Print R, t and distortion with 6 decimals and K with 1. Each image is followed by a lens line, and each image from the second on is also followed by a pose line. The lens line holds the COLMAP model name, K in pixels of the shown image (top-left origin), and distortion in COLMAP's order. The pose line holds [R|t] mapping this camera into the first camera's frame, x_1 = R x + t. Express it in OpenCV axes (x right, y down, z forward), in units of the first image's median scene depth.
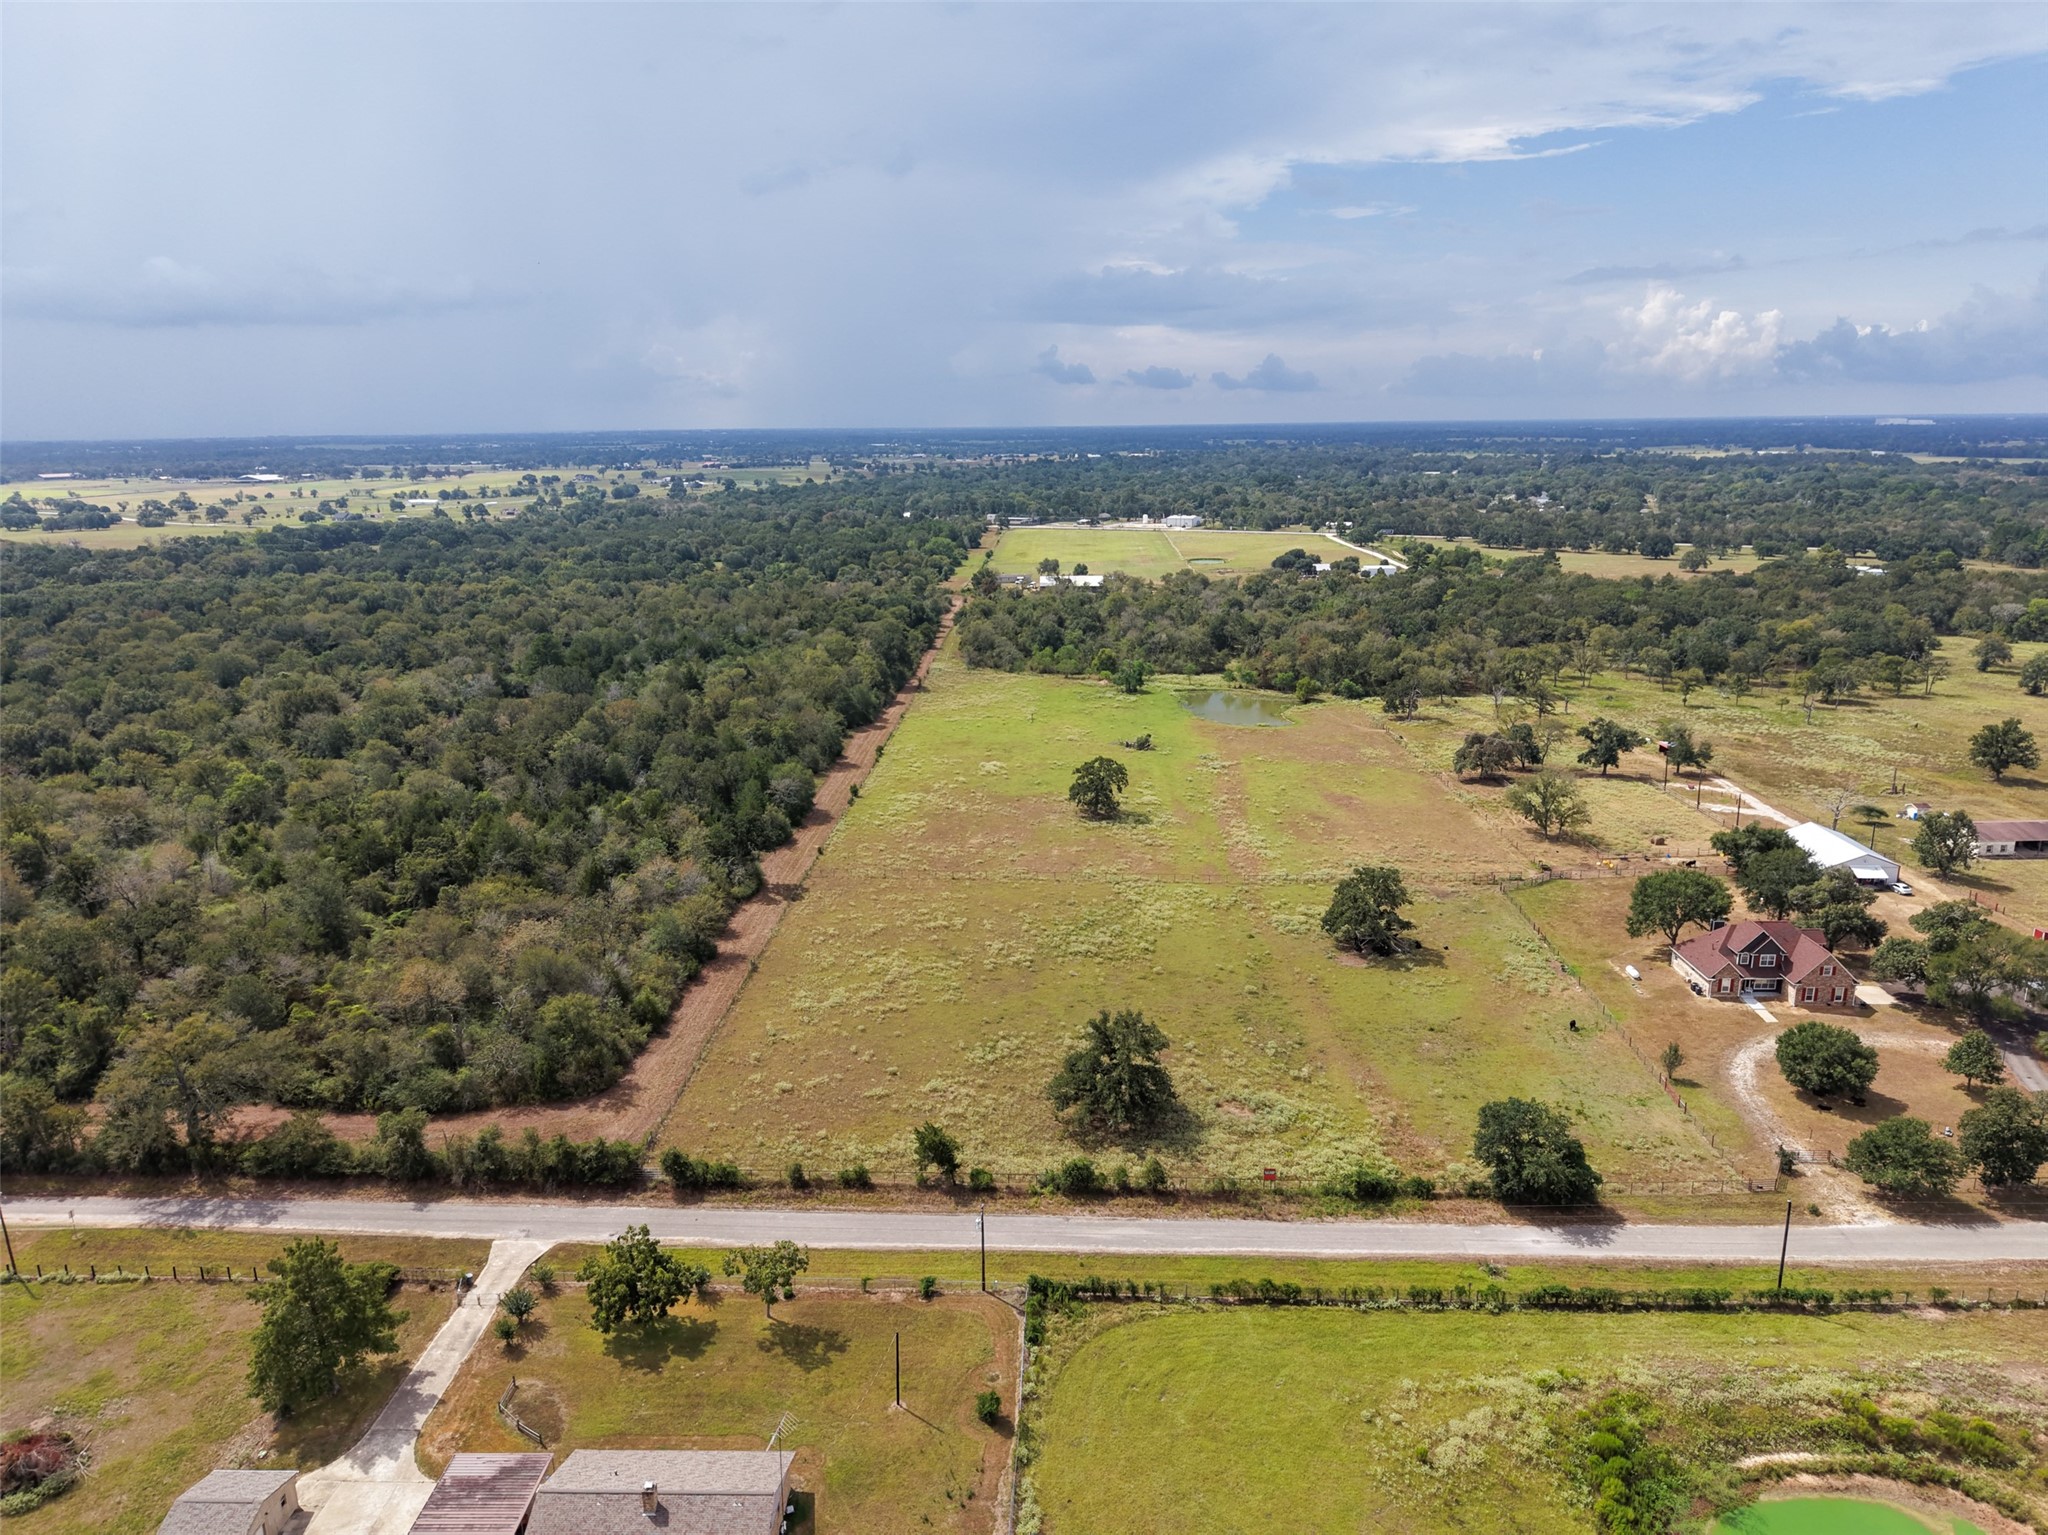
lens RADIAL K [[1368.4, 0, 1026.7], [0, 1368.4, 772.5], [0, 0, 1]] dist [0.019864, -0.021519]
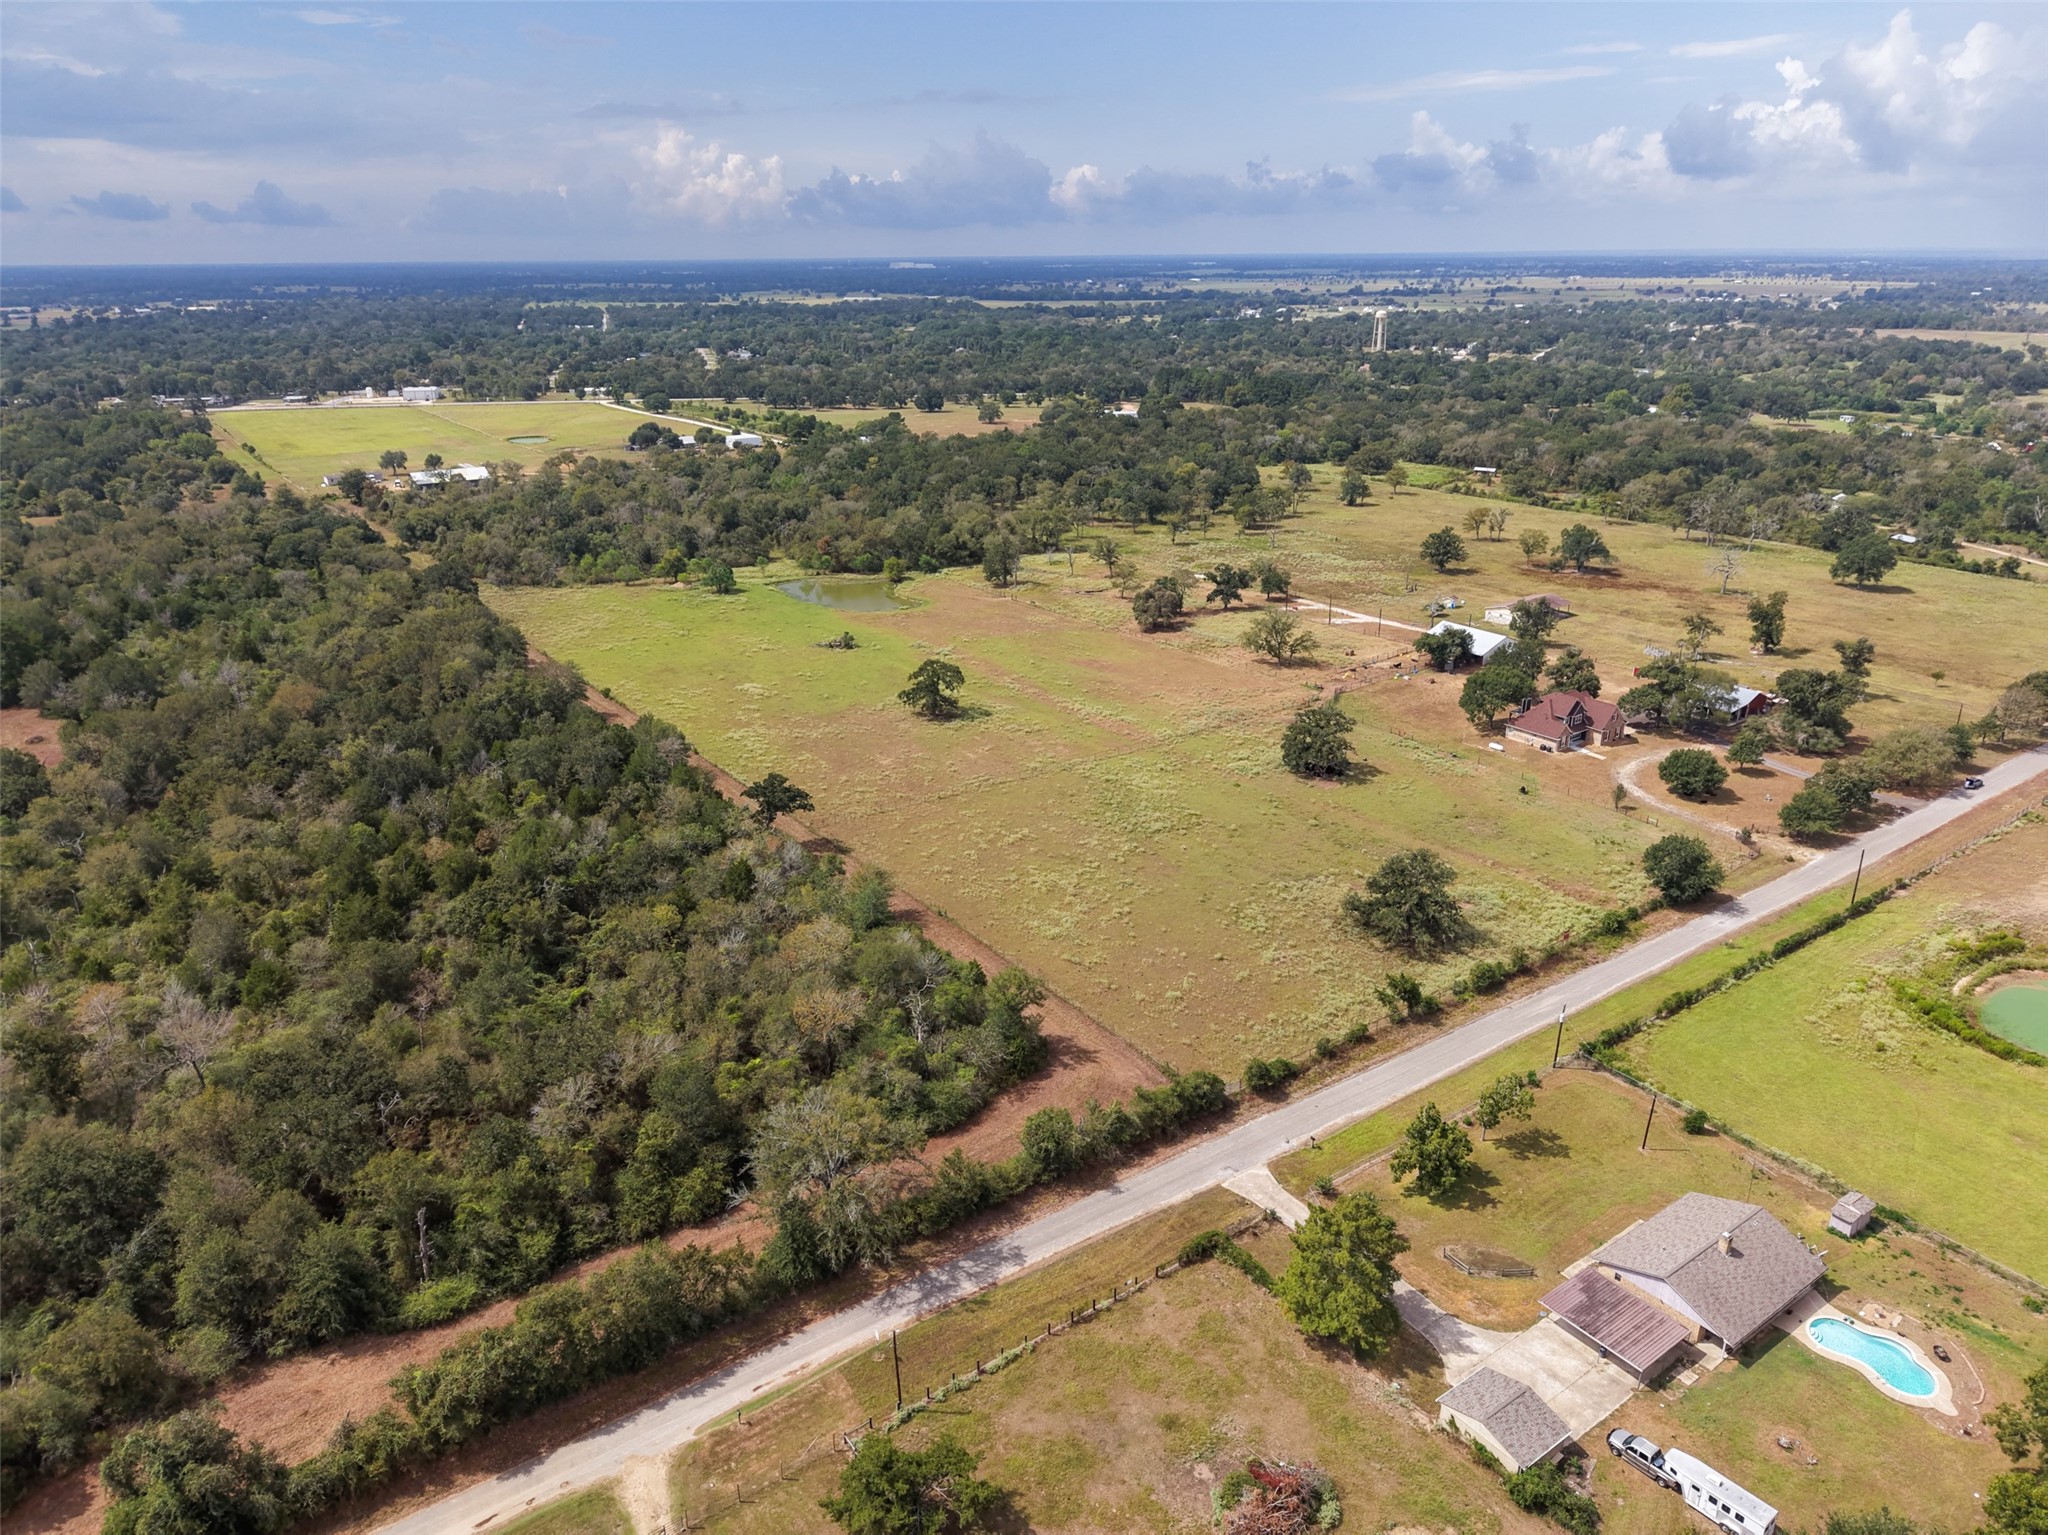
lens RADIAL K [[1368.4, 0, 1026.7], [0, 1368.4, 772.5], [0, 0, 1]] dist [0.019864, -0.021519]
pose [[0.799131, -0.208238, 0.563938, -0.713014], [0.147813, 0.977353, 0.151434, -0.106995], [-0.582701, -0.037658, 0.811814, 0.159749]]
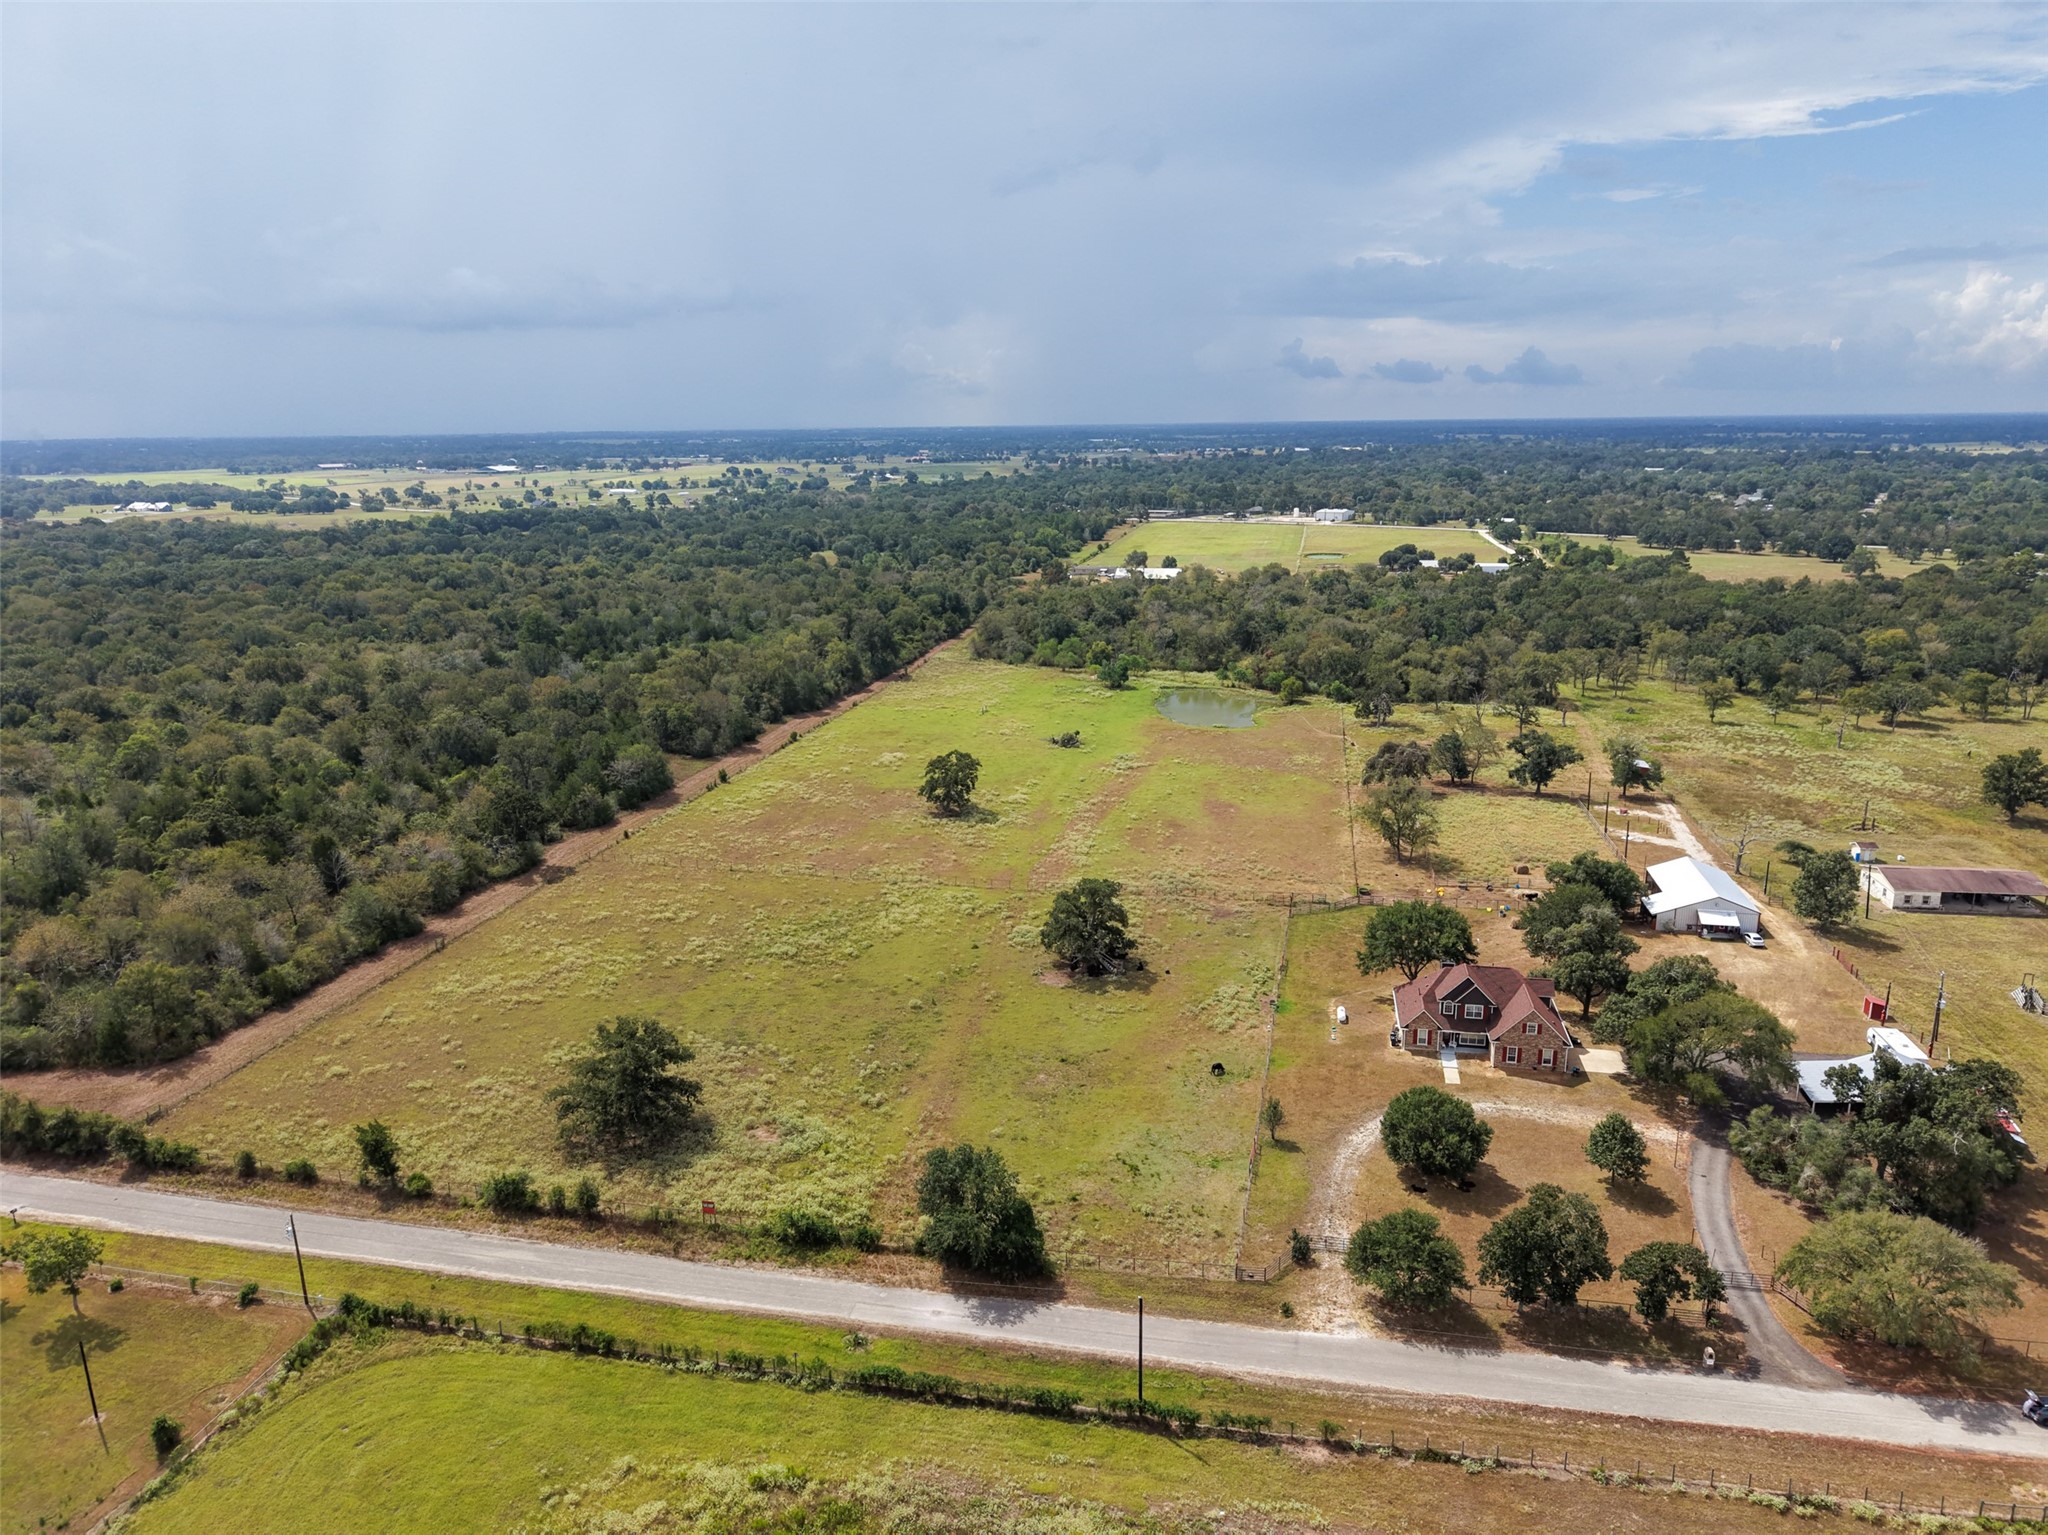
lens RADIAL K [[1368.4, 0, 1026.7], [0, 1368.4, 772.5], [0, 0, 1]] dist [0.019864, -0.021519]
pose [[0.985488, 0.041616, -0.164563, 0.381206], [-0.041185, 0.999133, 0.006028, -0.006054], [0.164671, 0.000837, 0.986348, 0.102315]]
